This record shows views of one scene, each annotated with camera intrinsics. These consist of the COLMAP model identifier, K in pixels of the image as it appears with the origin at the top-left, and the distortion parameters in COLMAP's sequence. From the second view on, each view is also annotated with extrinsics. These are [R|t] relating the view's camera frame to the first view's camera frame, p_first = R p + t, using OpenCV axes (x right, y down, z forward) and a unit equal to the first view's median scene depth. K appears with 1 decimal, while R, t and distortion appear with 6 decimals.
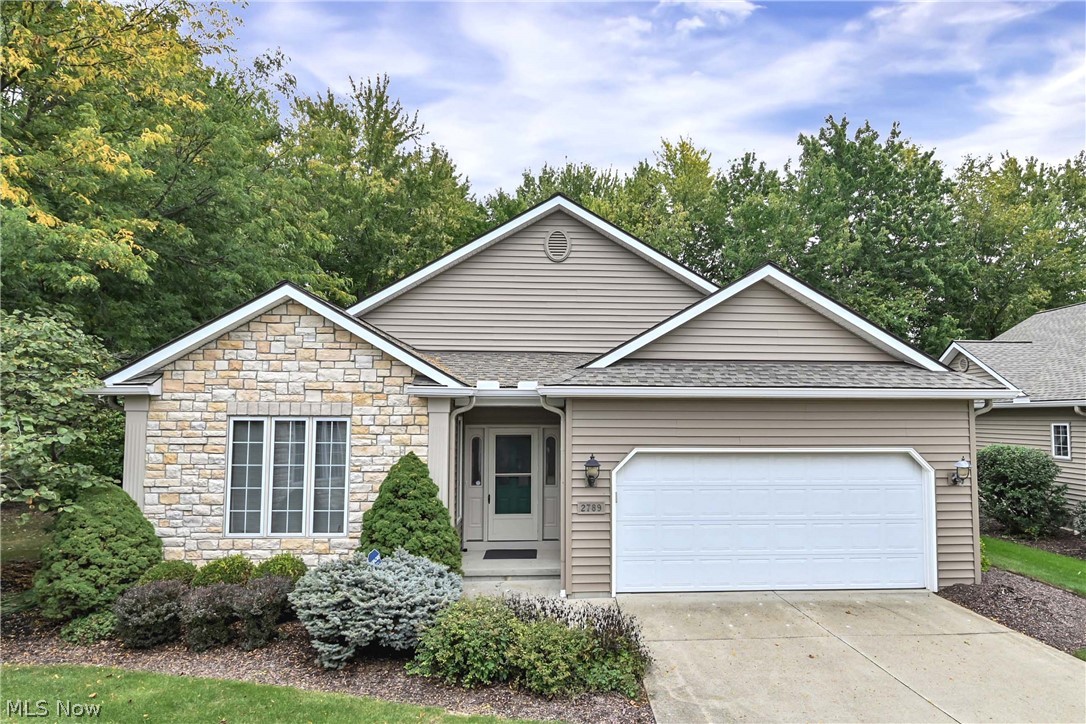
lens RADIAL K [[509.4, 0, 543.0], [0, 509.4, 362.0], [0, 0, 1]] dist [-0.000609, -0.006526]
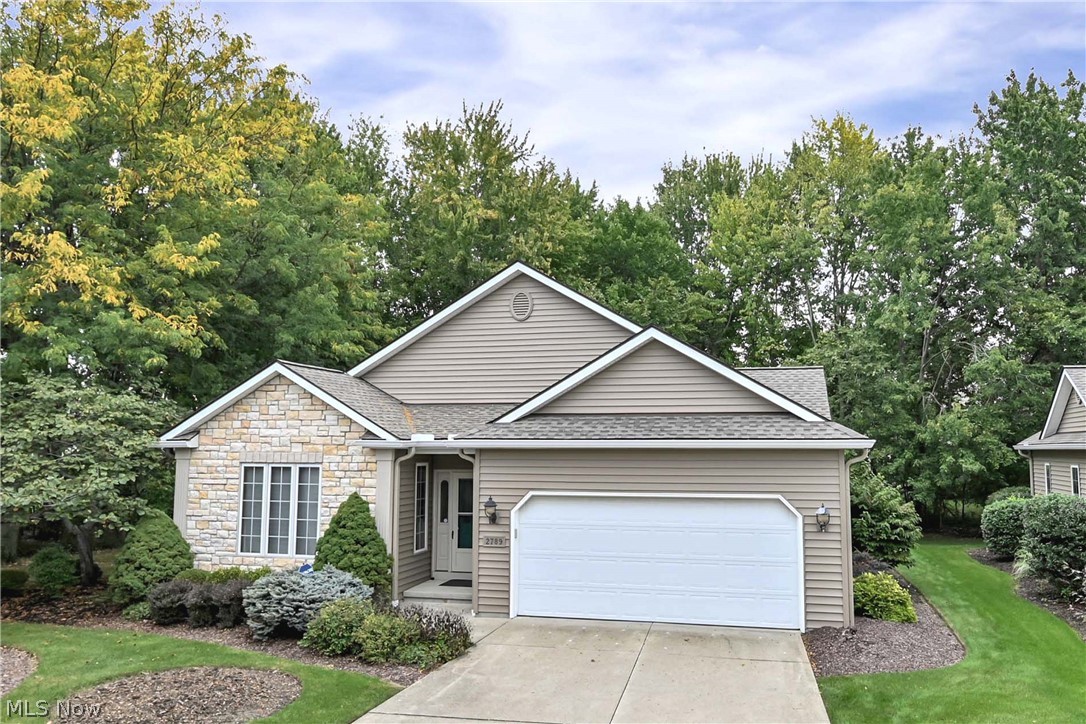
lens RADIAL K [[581.0, 0, 543.7], [0, 581.0, 374.7], [0, 0, 1]] dist [-0.004547, -0.000464]
pose [[0.971673, -0.034050, -0.233866, 0.521063], [0.027182, 0.999101, -0.032528, -0.053879], [0.234763, 0.025250, 0.971725, -0.292283]]
